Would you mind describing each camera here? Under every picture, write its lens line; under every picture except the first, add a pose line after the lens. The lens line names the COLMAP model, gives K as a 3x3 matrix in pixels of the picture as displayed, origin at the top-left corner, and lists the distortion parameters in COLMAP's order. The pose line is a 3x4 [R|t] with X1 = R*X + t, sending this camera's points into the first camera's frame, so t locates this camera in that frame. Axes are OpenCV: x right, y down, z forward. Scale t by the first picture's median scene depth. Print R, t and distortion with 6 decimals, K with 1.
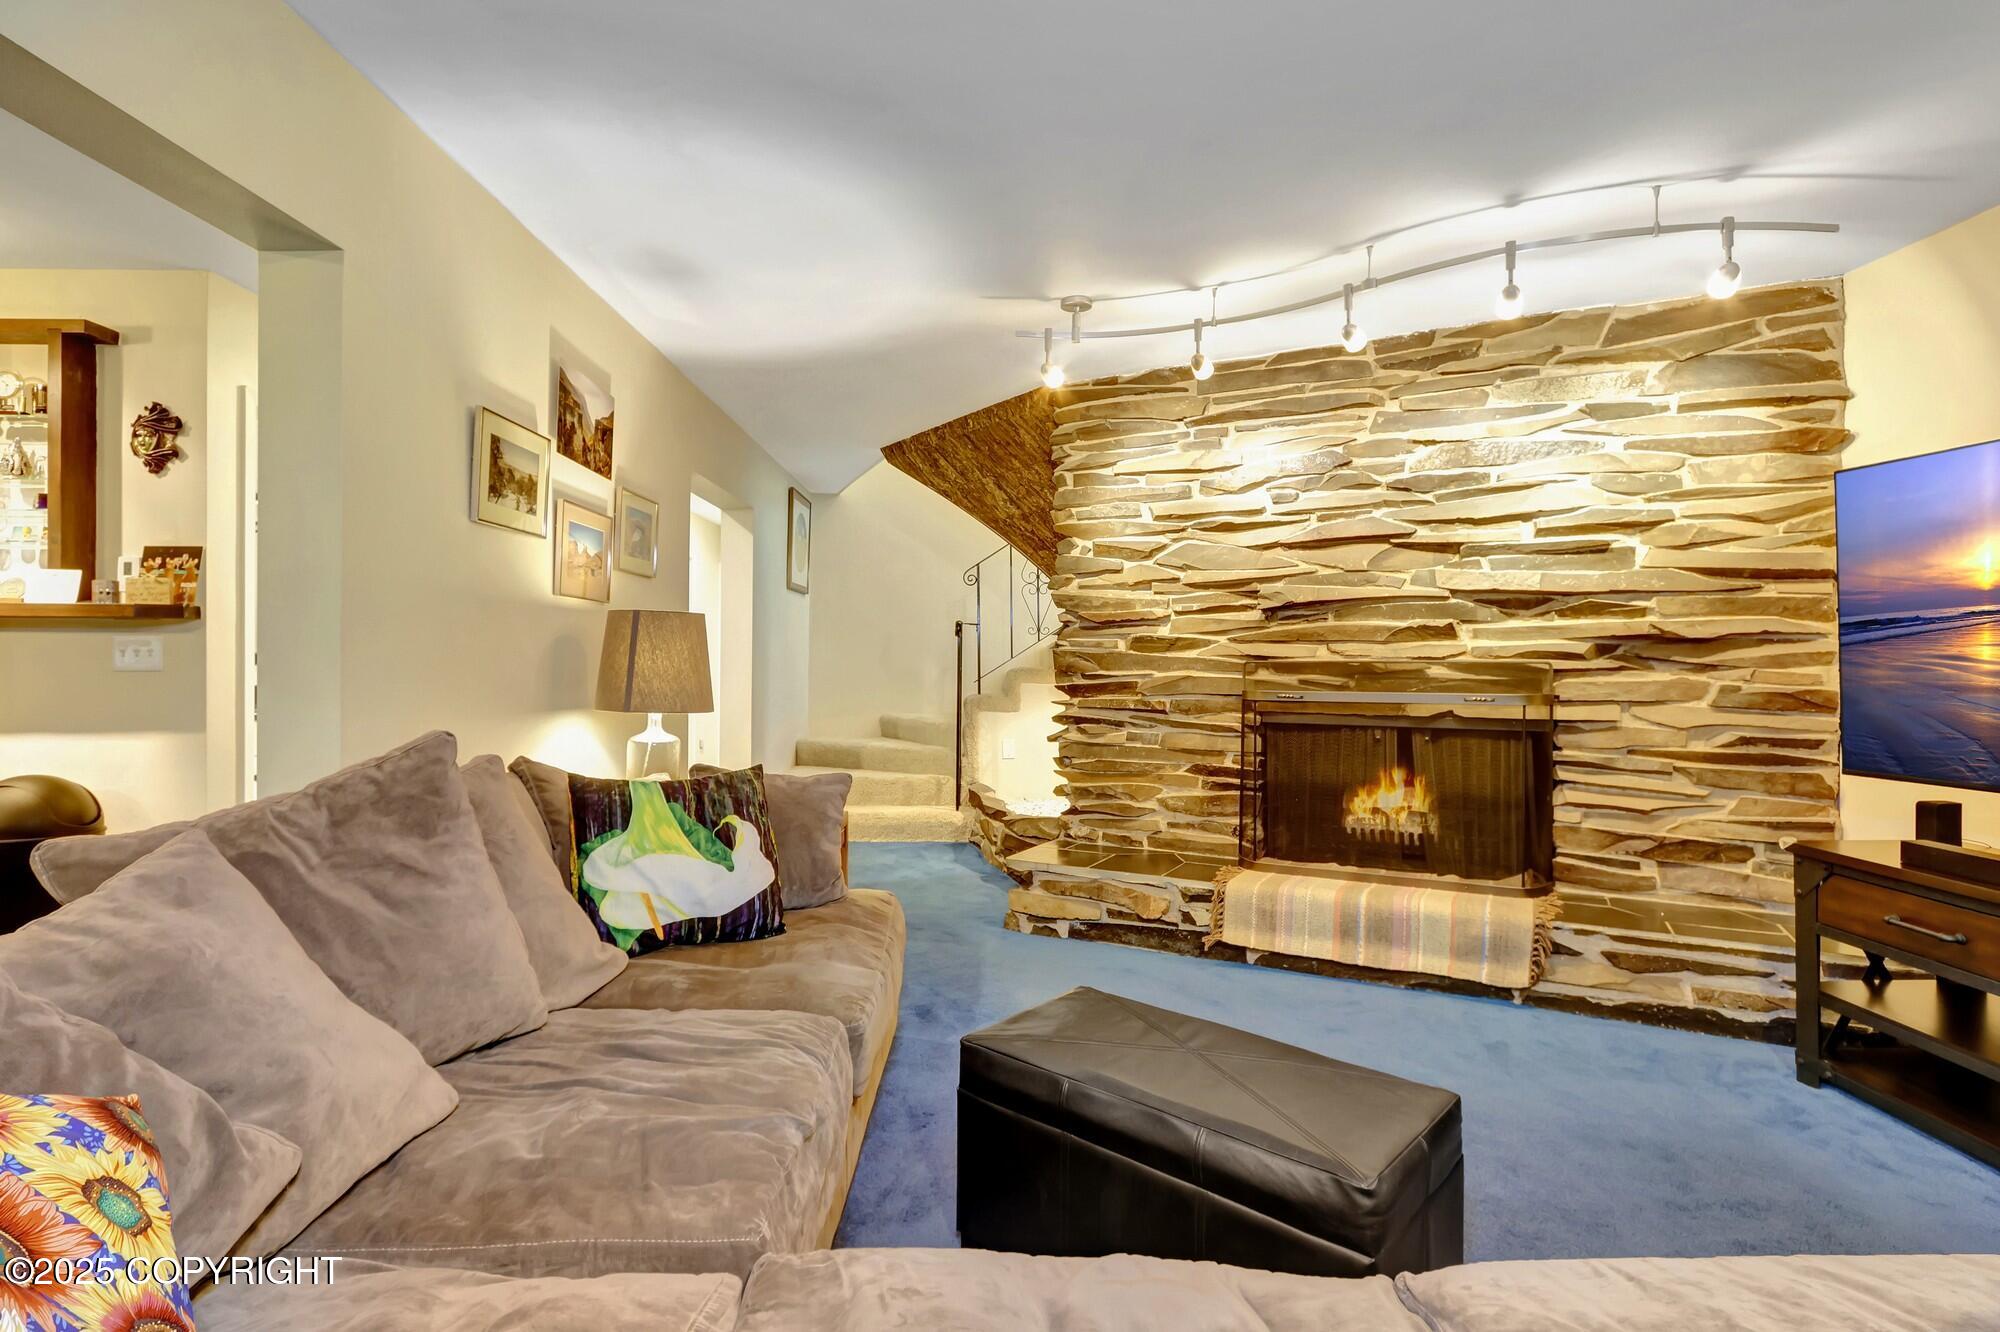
lens RADIAL K [[936.2, 0, 995.6], [0, 936.2, 660.8], [0, 0, 1]] dist [0.002792, -0.001726]
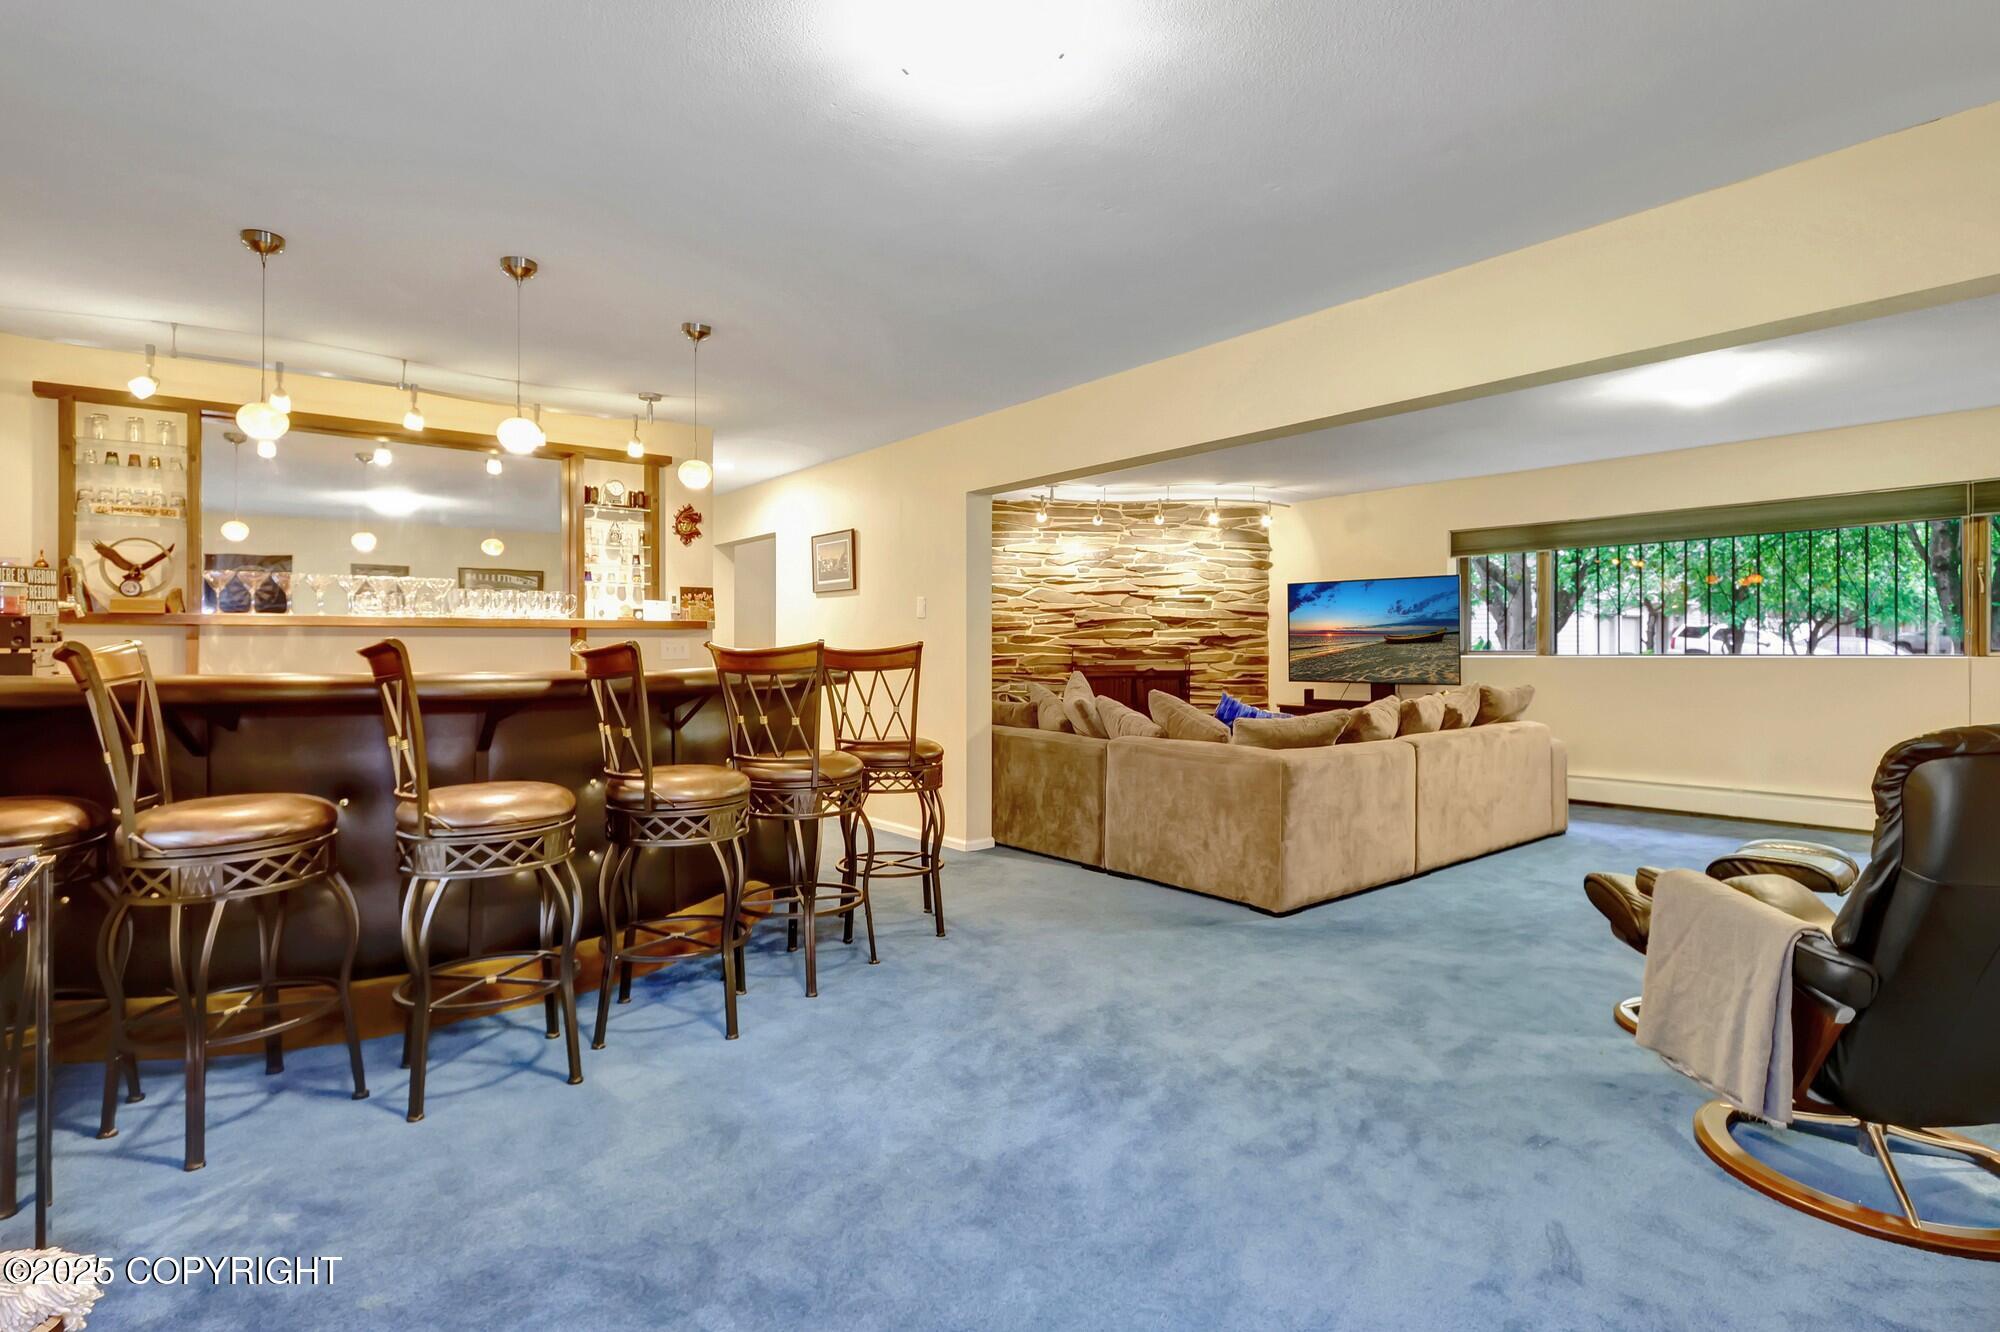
lens RADIAL K [[968.8, 0, 1008.1], [0, 968.8, 647.4], [0, 0, 1]] dist [0.011973, -0.008730]
pose [[0.772307, -0.009062, 0.635184, -1.262143], [0.010667, 0.999942, 0.001296, -0.004250], [-0.635159, 0.005774, 0.772360, -0.602335]]
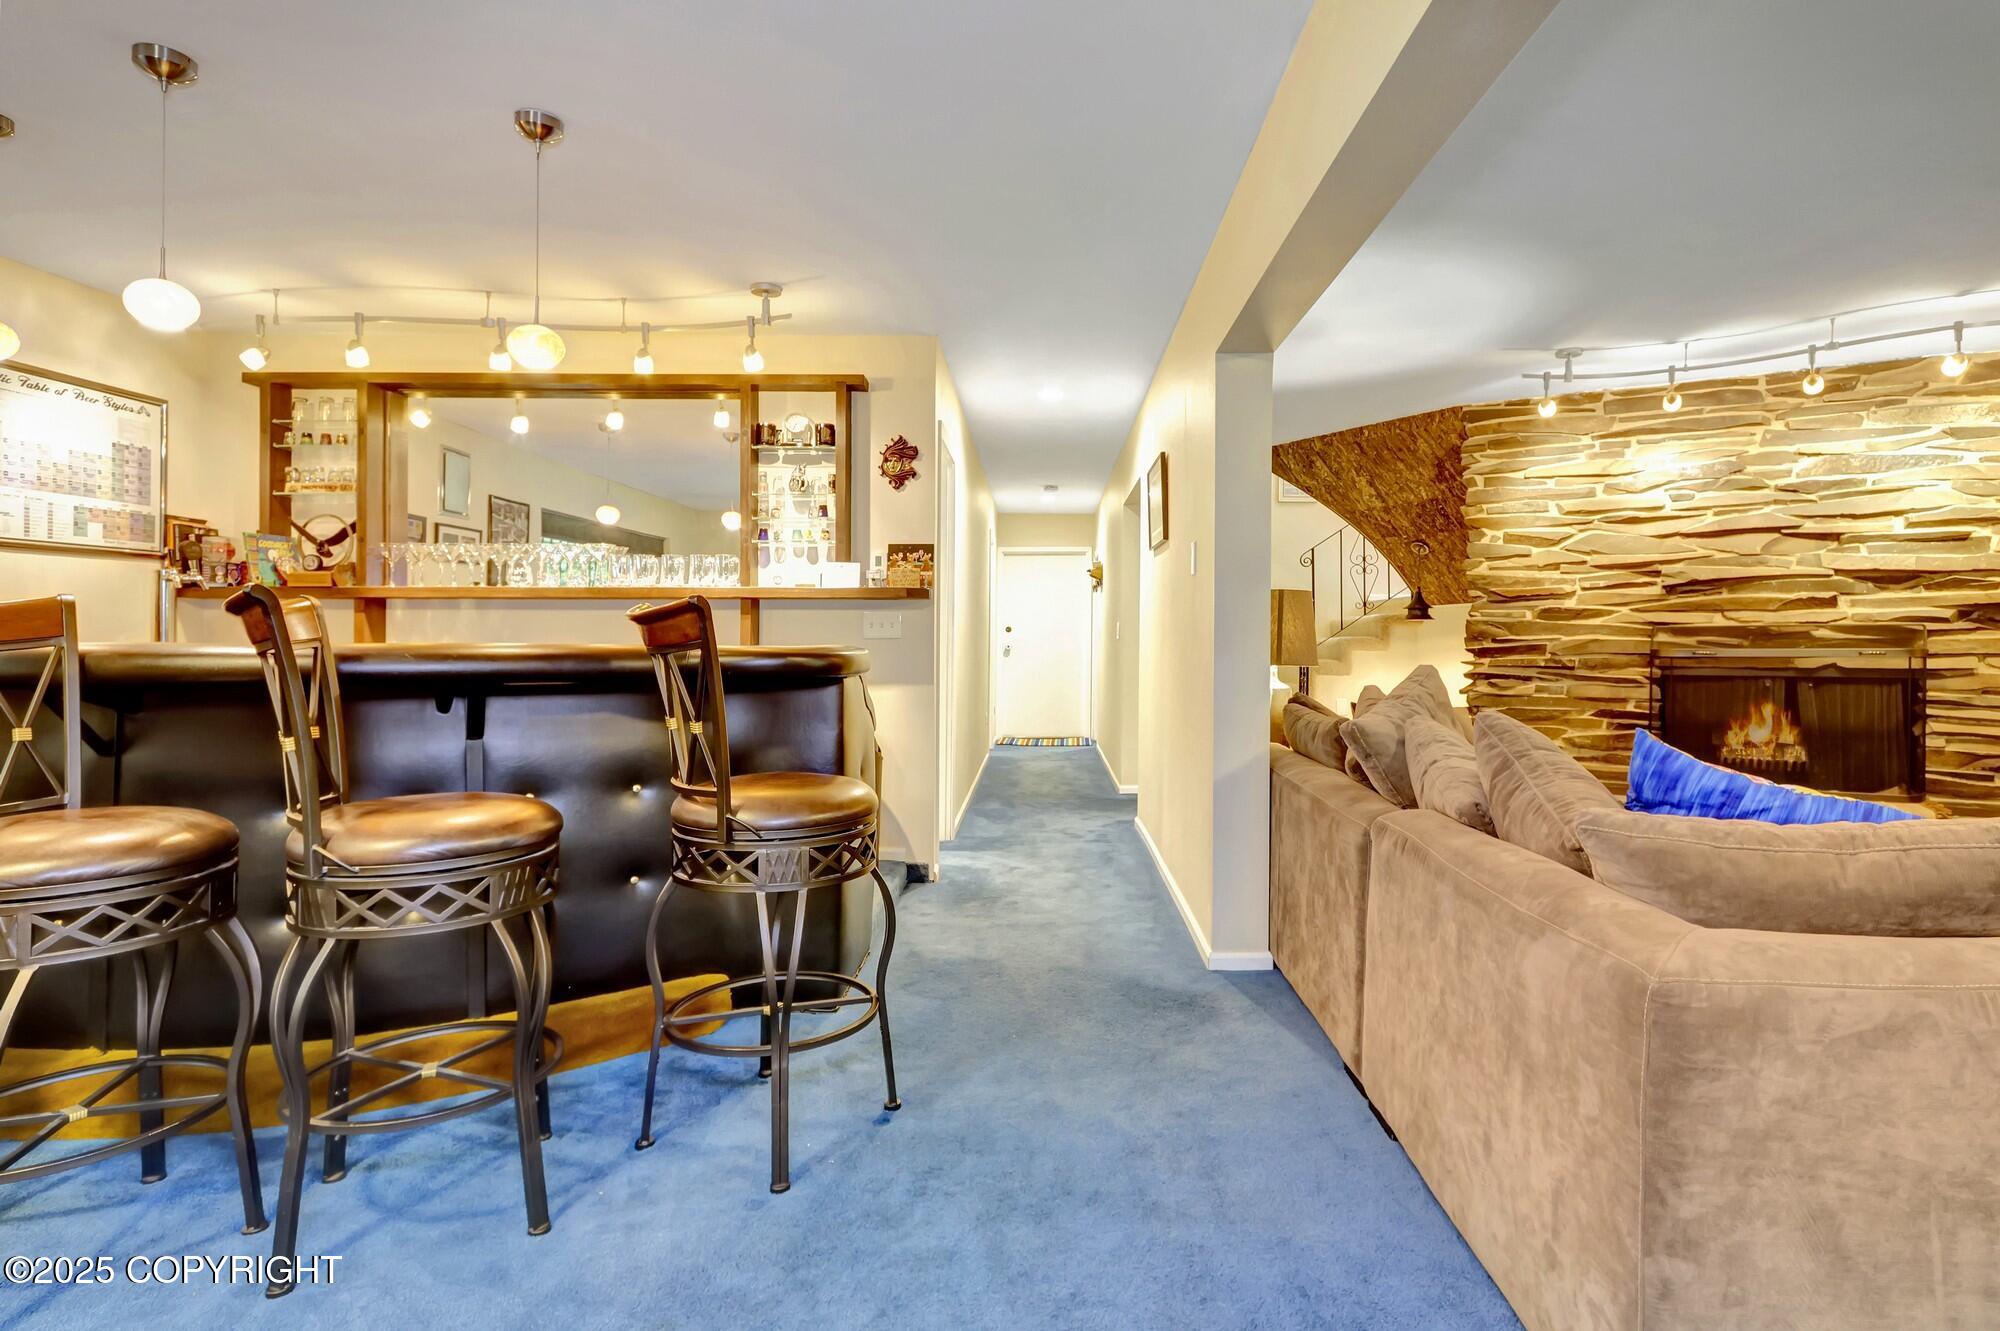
lens RADIAL K [[968.8, 0, 1008.1], [0, 968.8, 646.9], [0, 0, 1]] dist [0.011973, -0.008730]
pose [[0.999905, -0.007830, 0.011302, -0.640898], [0.007752, 0.999945, 0.007003, 0.012361], [-0.011357, -0.006915, 0.999912, -0.314099]]
